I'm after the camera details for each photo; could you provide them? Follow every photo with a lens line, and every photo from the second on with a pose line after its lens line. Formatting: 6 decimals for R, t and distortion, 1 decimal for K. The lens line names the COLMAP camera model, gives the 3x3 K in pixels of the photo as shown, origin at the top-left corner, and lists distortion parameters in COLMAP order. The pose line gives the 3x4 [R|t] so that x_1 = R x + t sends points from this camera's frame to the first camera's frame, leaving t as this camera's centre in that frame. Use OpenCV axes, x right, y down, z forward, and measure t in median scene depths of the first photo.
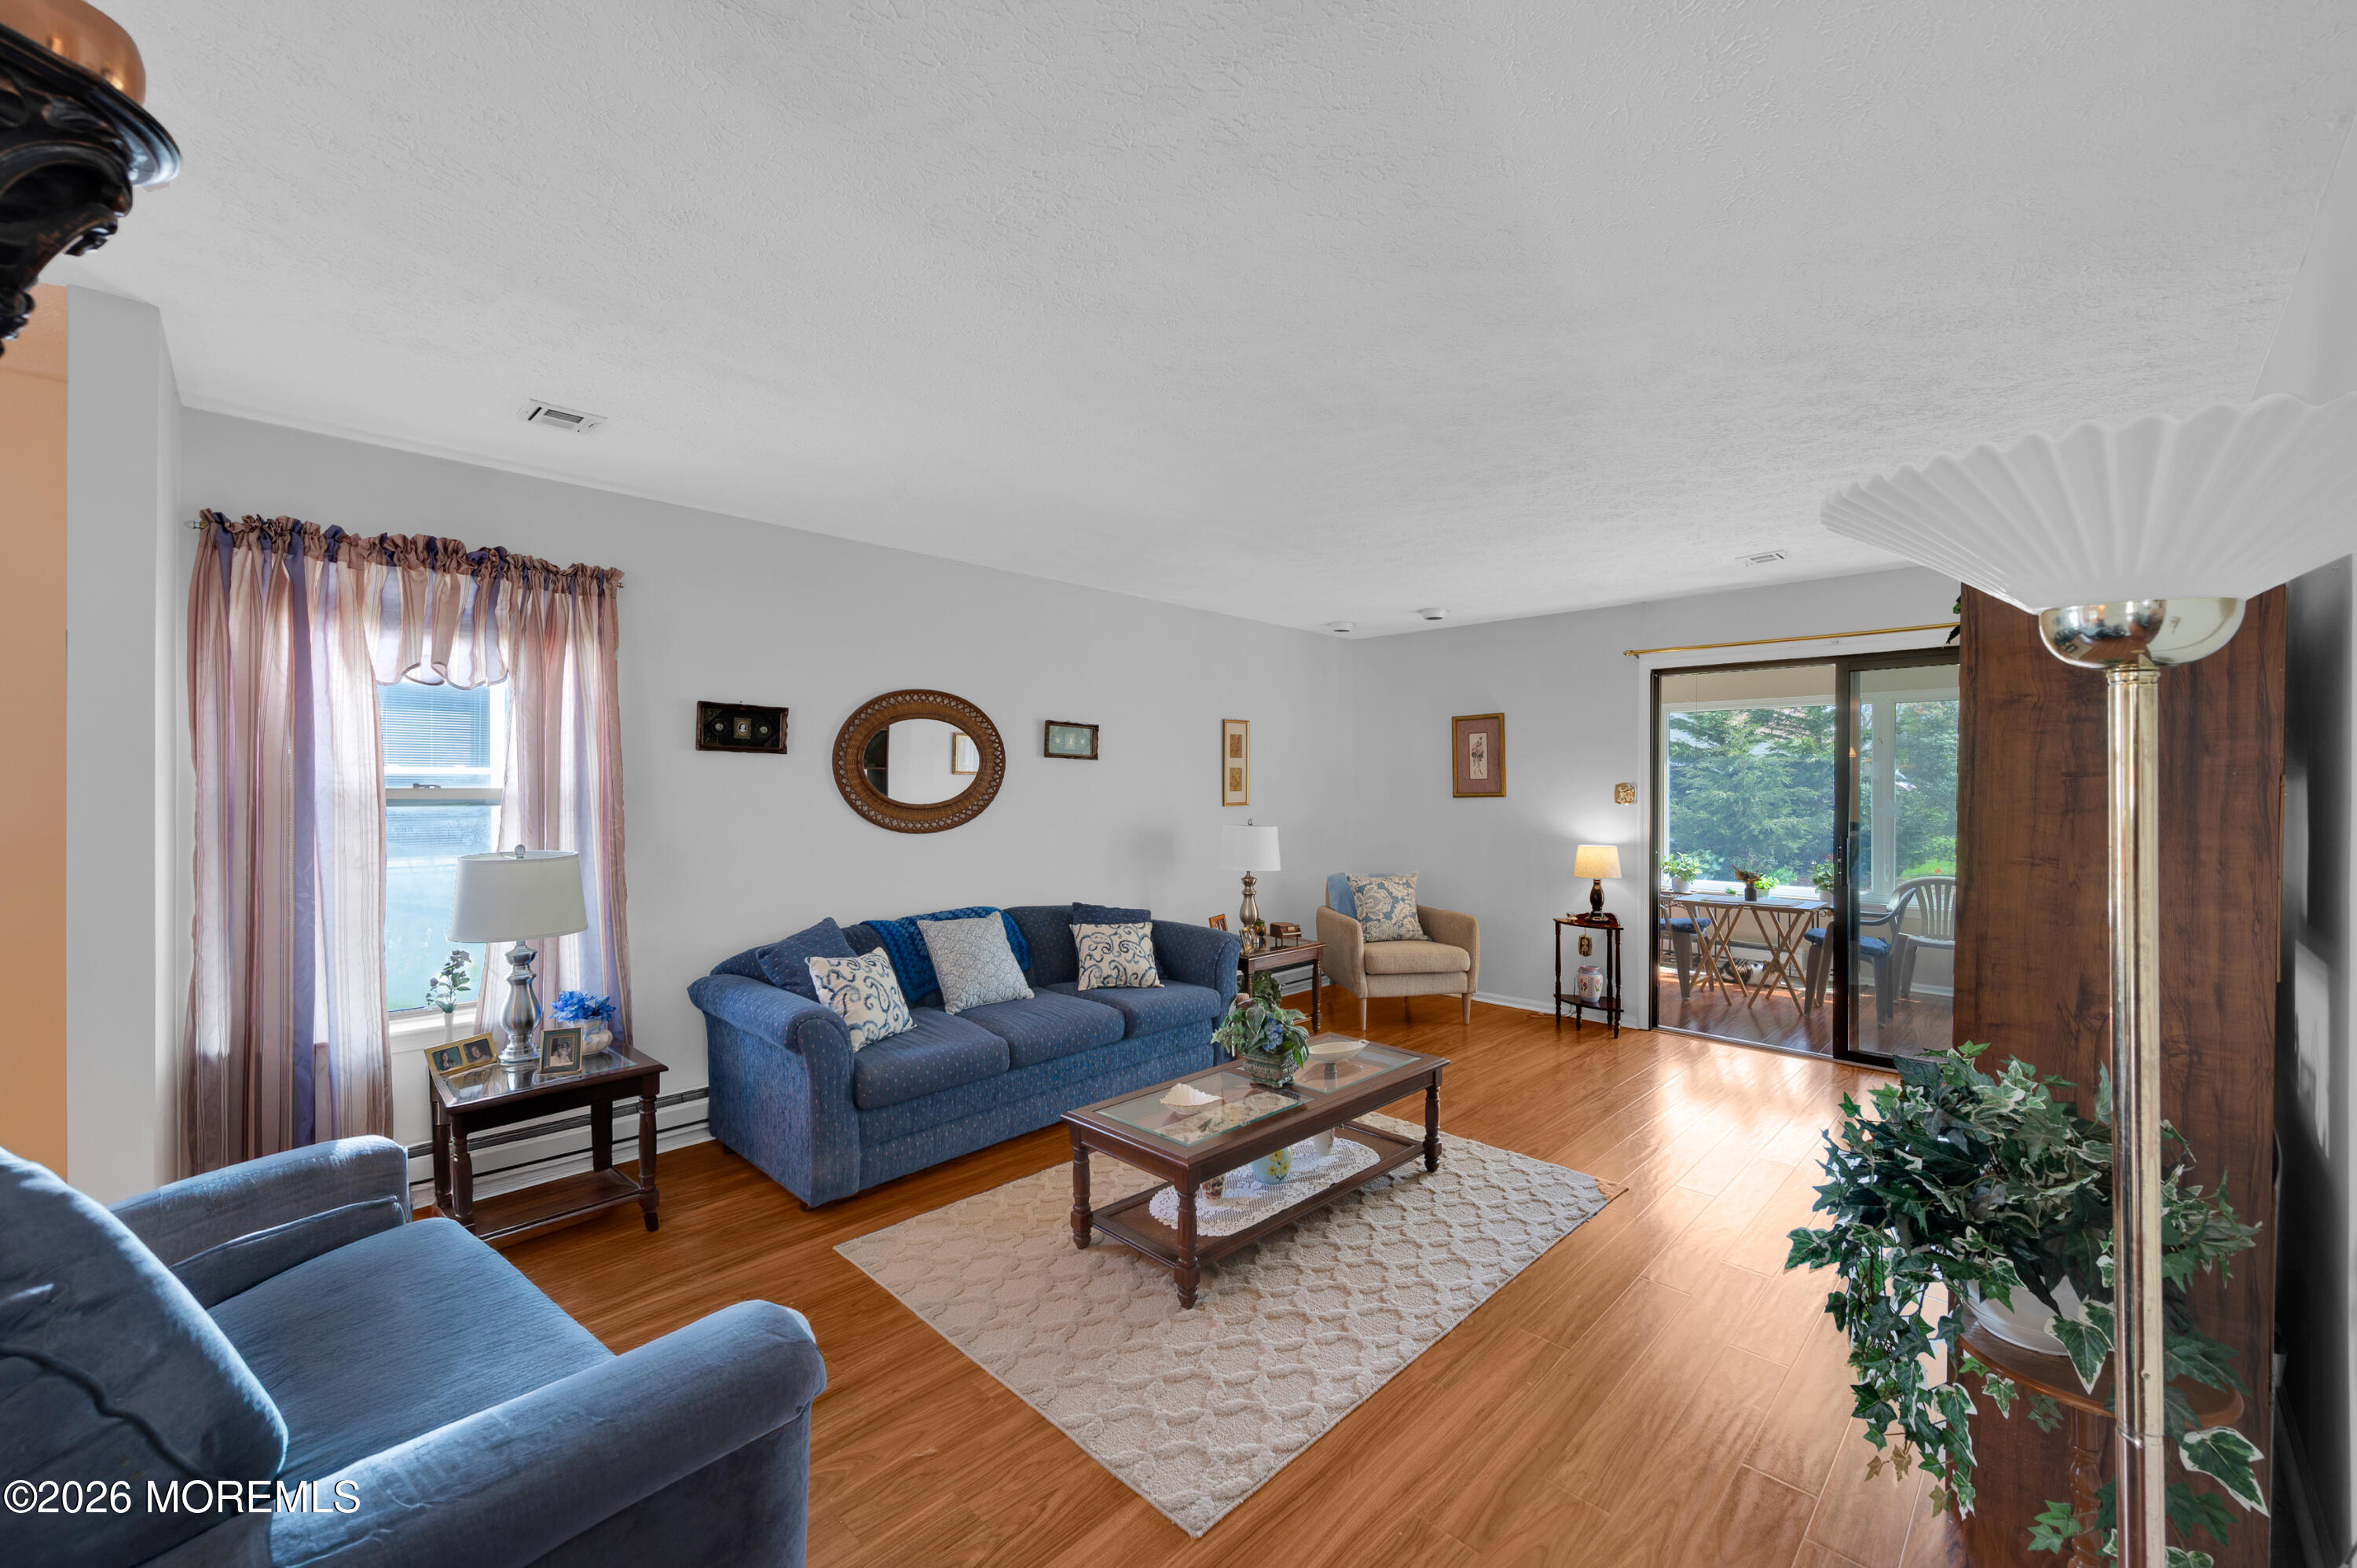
lens RADIAL K [[923.2, 0, 1180.6], [0, 923.2, 789.4], [0, 0, 1]] dist [-0.000037, -0.000102]
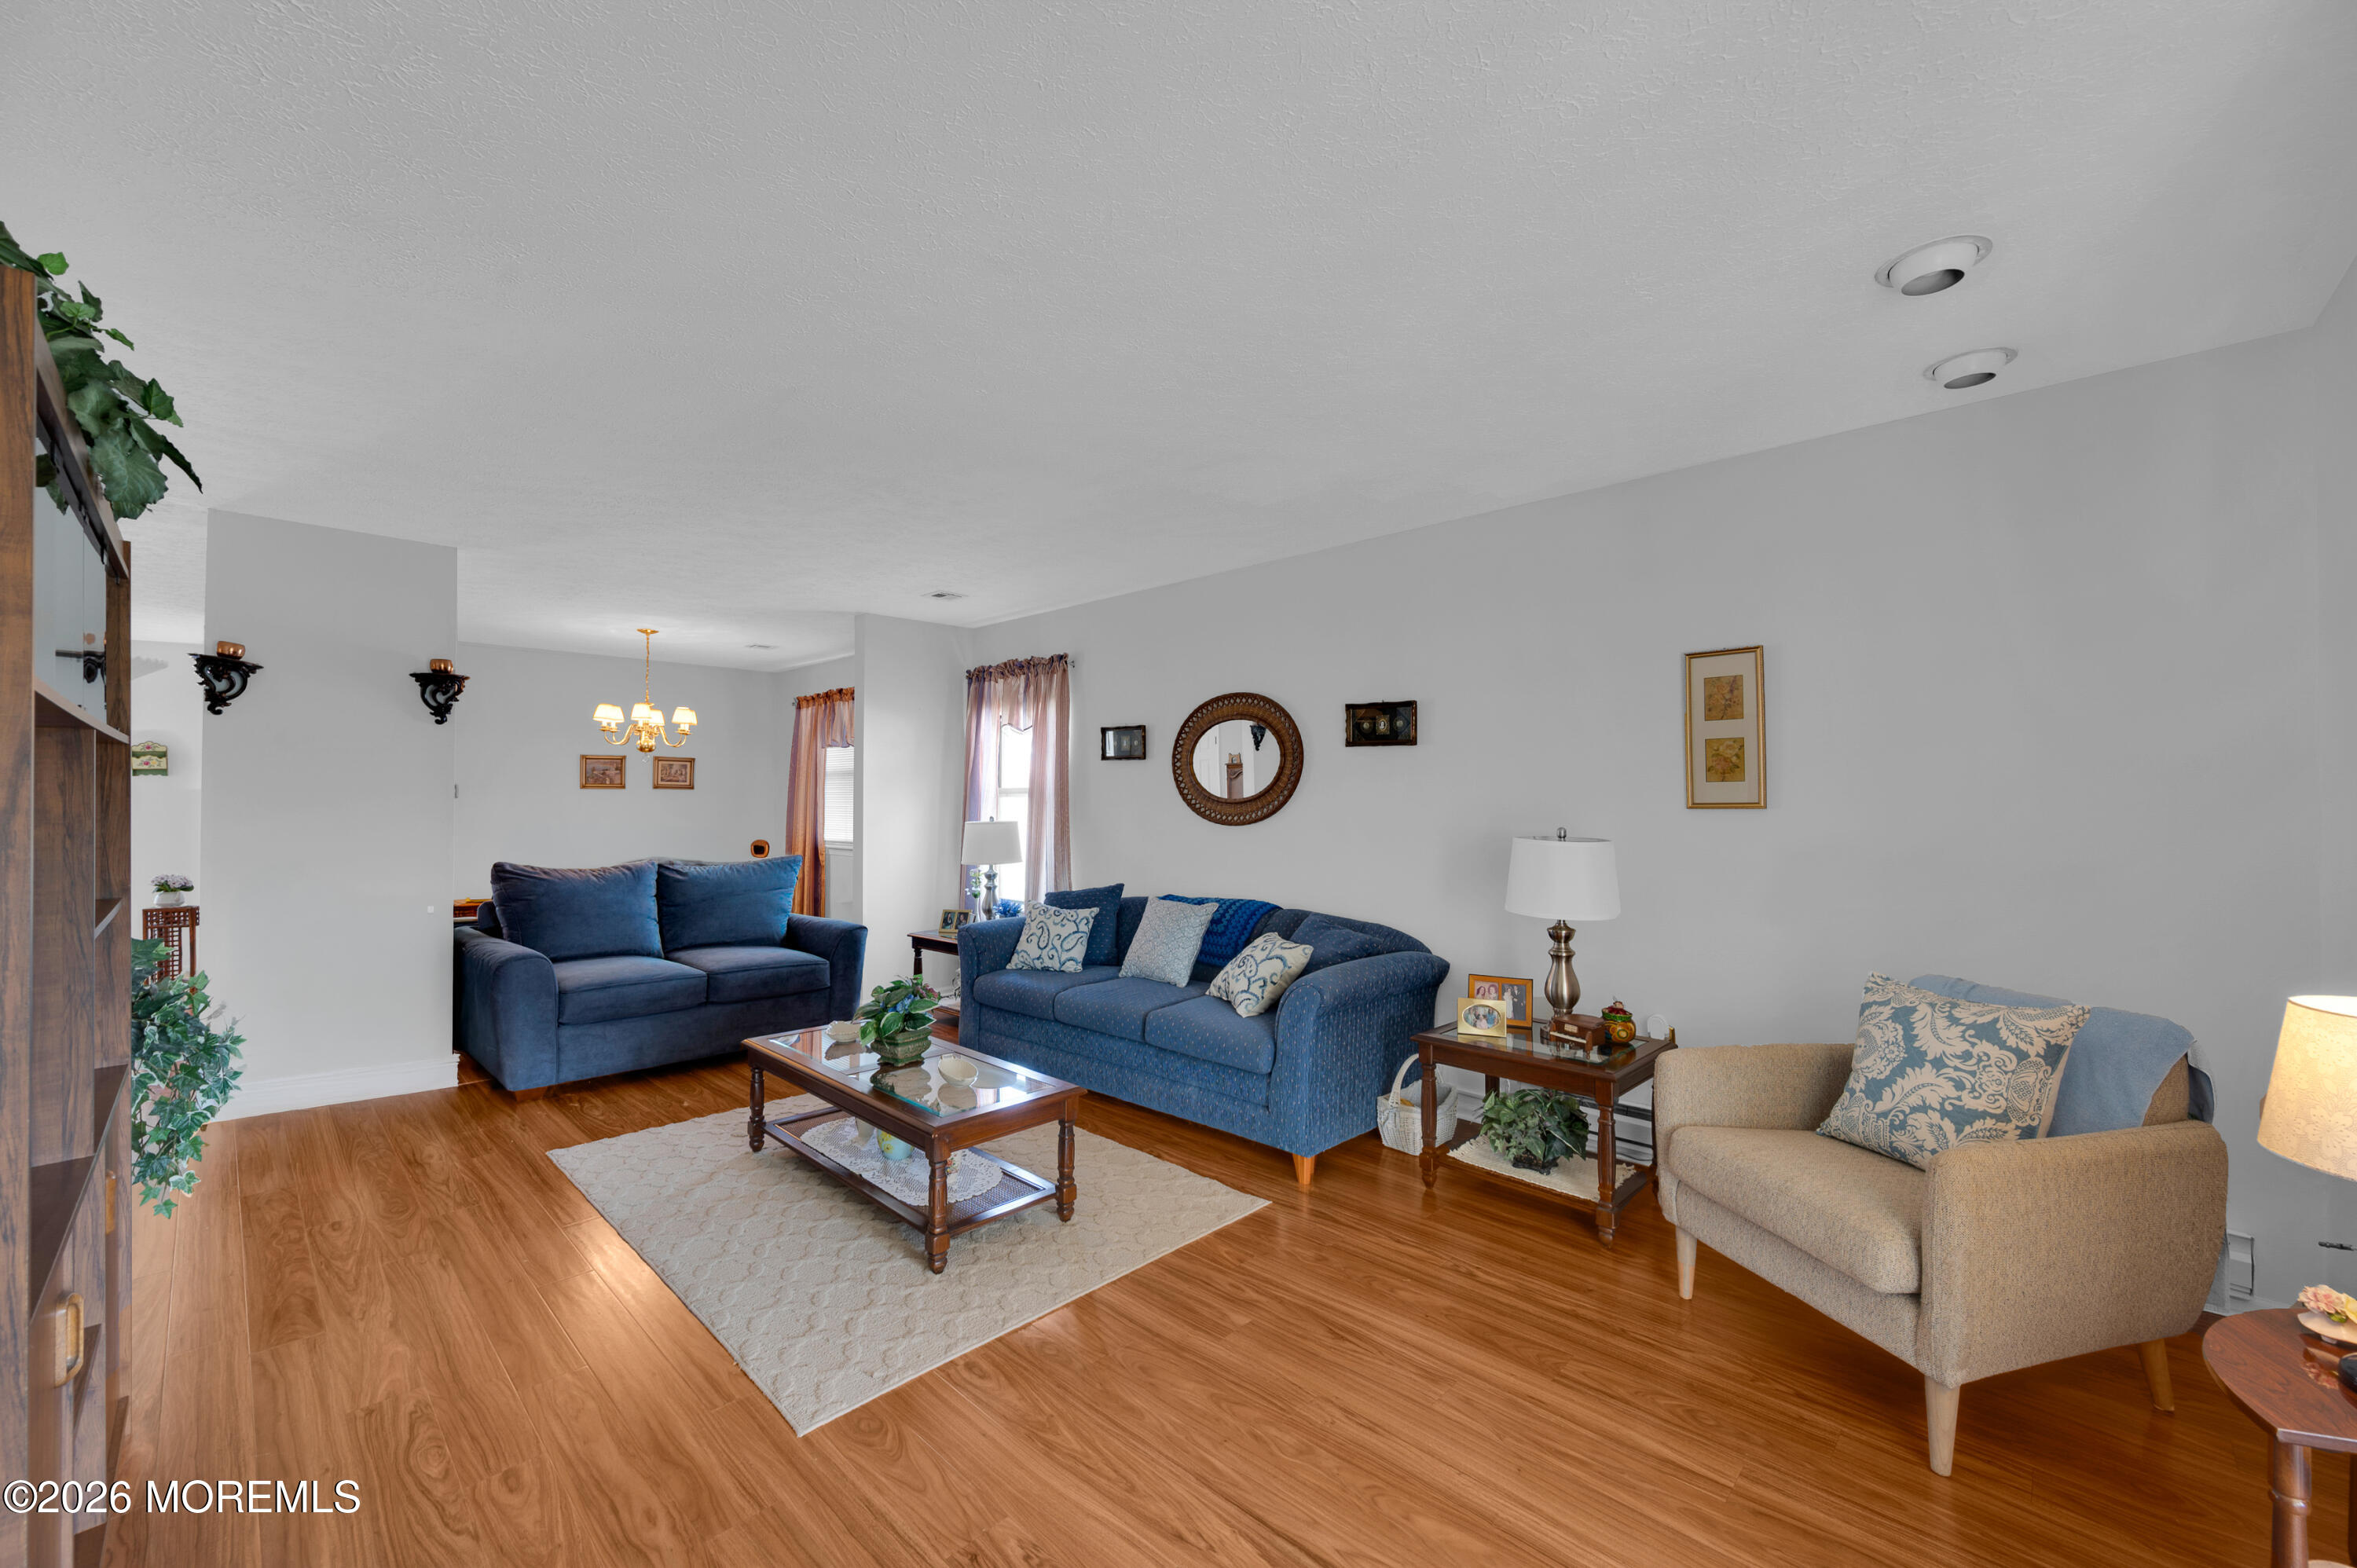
lens RADIAL K [[923.2, 0, 1180.6], [0, 923.2, 789.4], [0, 0, 1]] dist [-0.000037, -0.000102]
pose [[0.025125, -0.007743, -0.999654, 0.659654], [0.002858, 0.999966, -0.007674, 0.011079], [0.999680, -0.002664, 0.025146, 0.744753]]
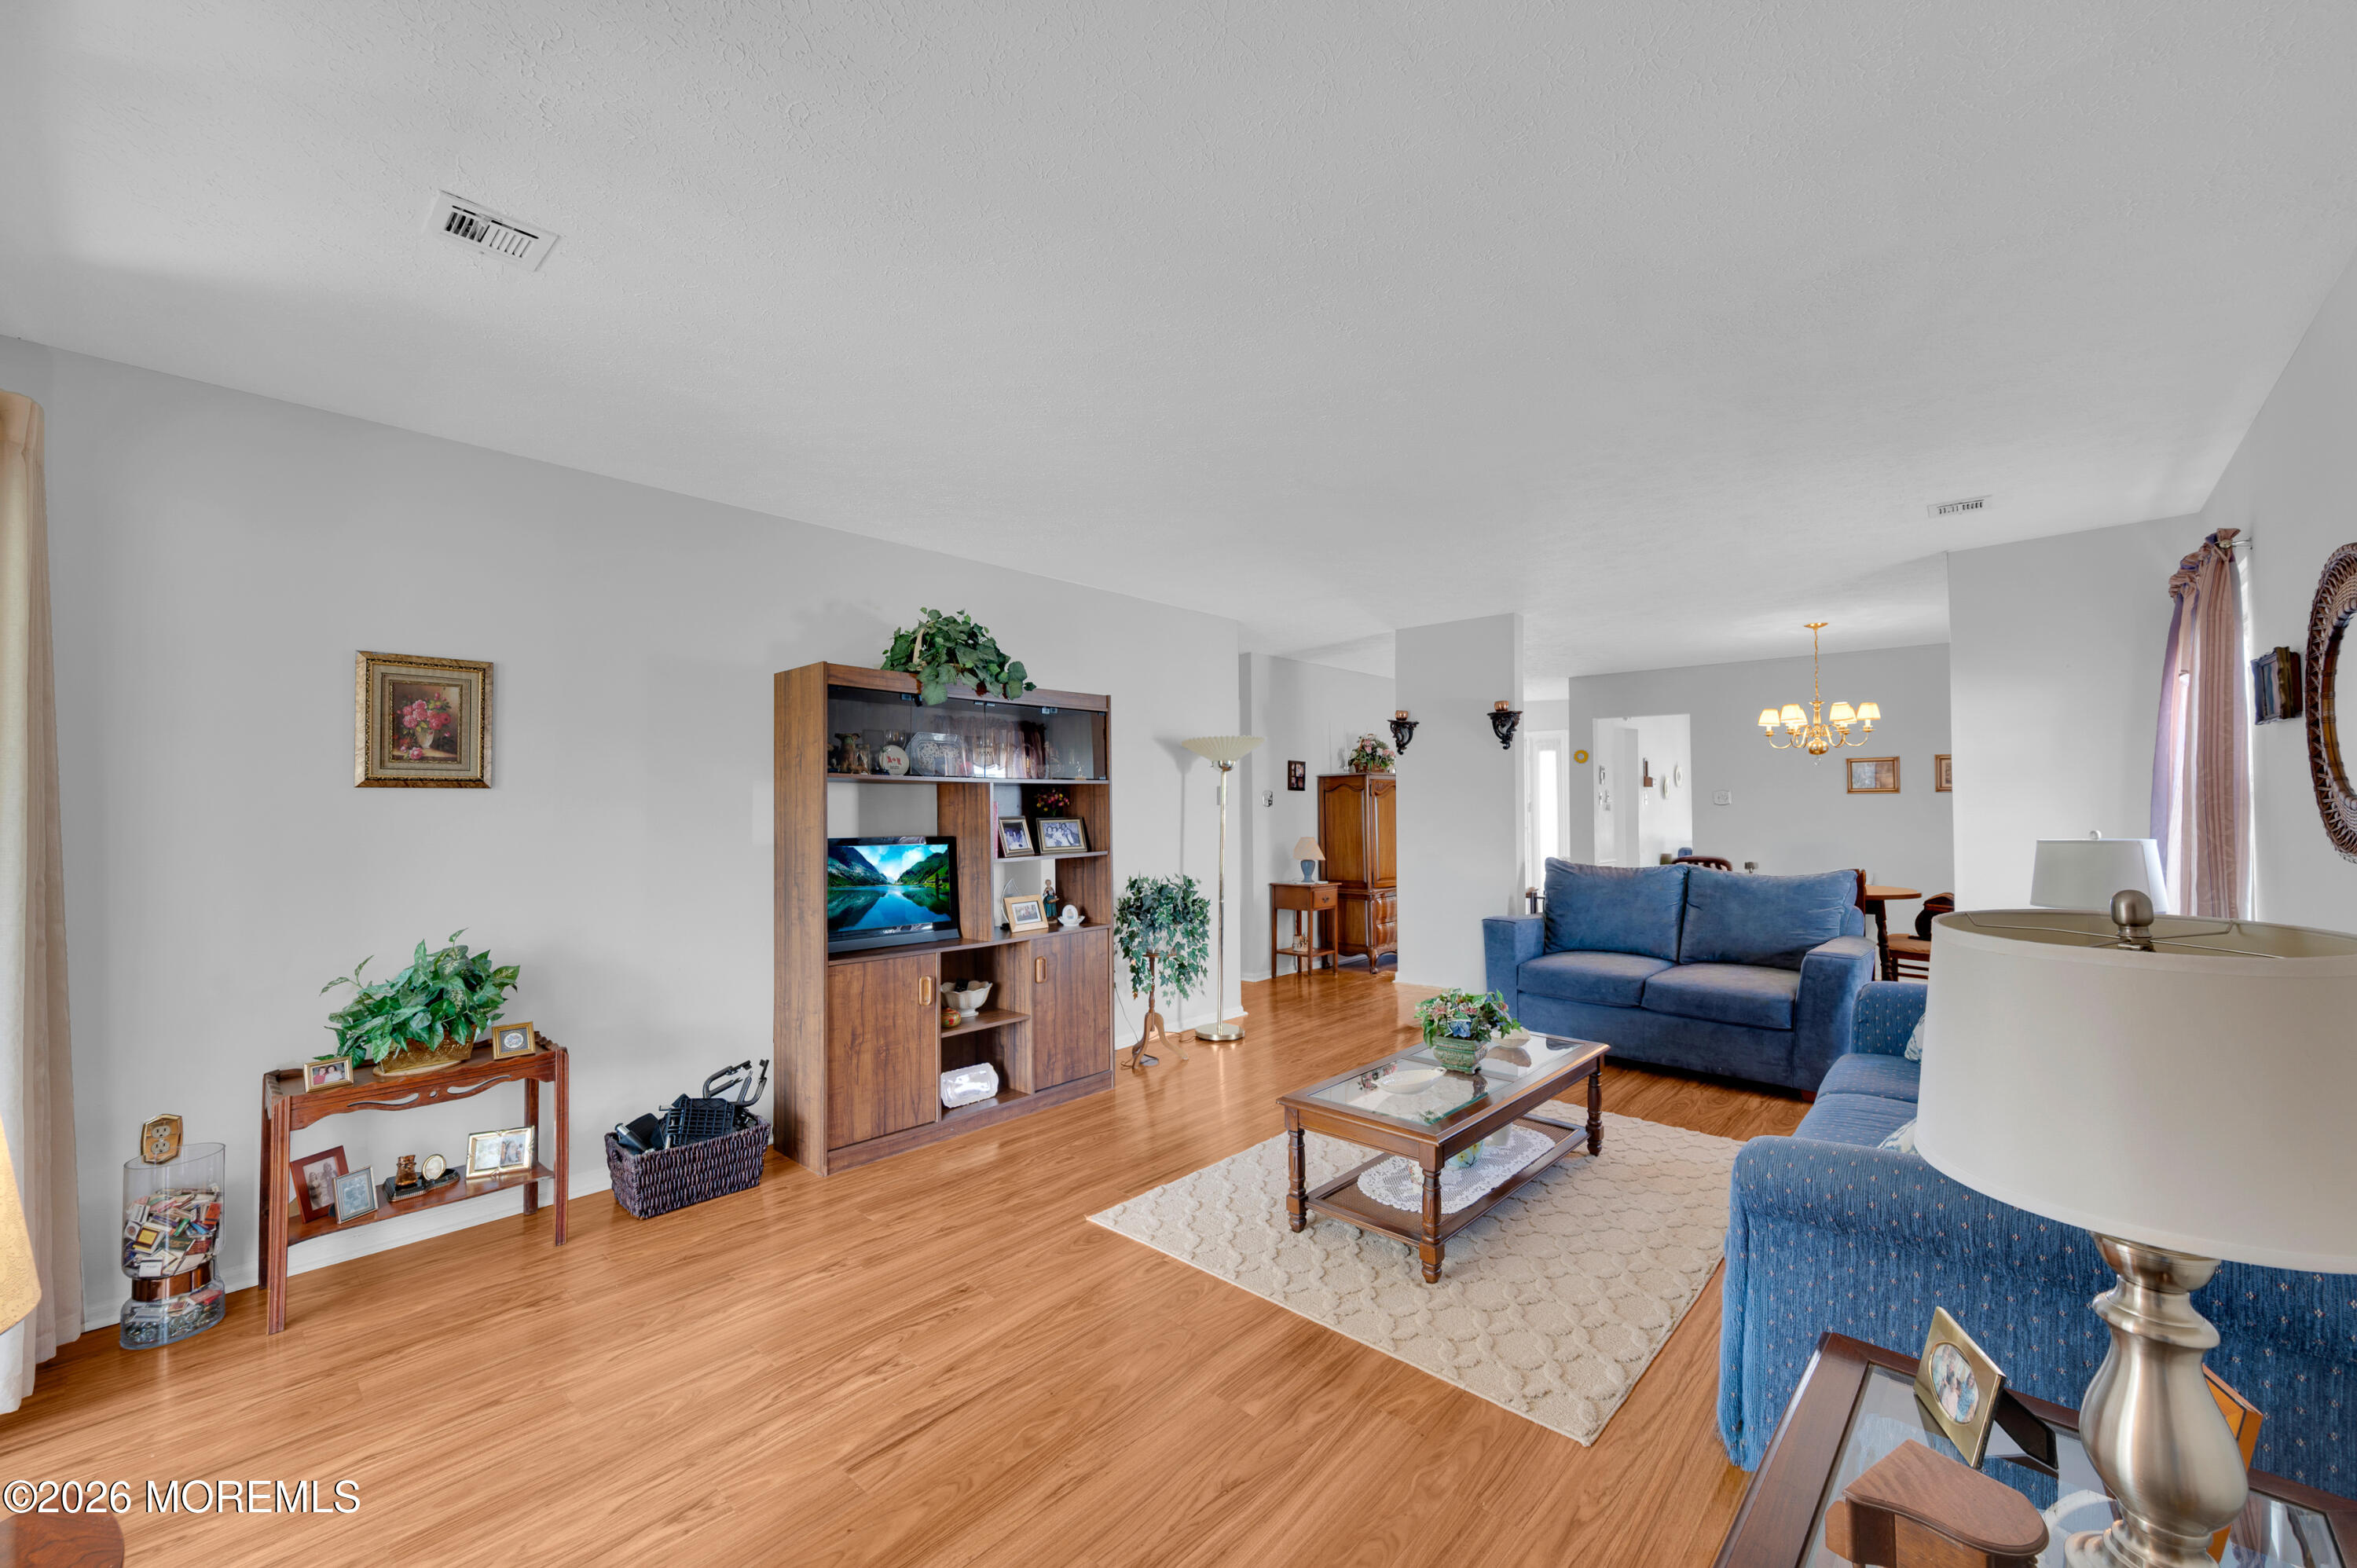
lens RADIAL K [[926.9, 0, 1184.3], [0, 926.9, 781.0], [0, 0, 1]] dist [0.001963, 0.000070]
pose [[-0.998597, 0.005995, -0.052611, 0.267361], [0.007719, 0.999438, -0.032612, 0.014748], [0.052386, -0.032972, -0.998082, 1.170060]]
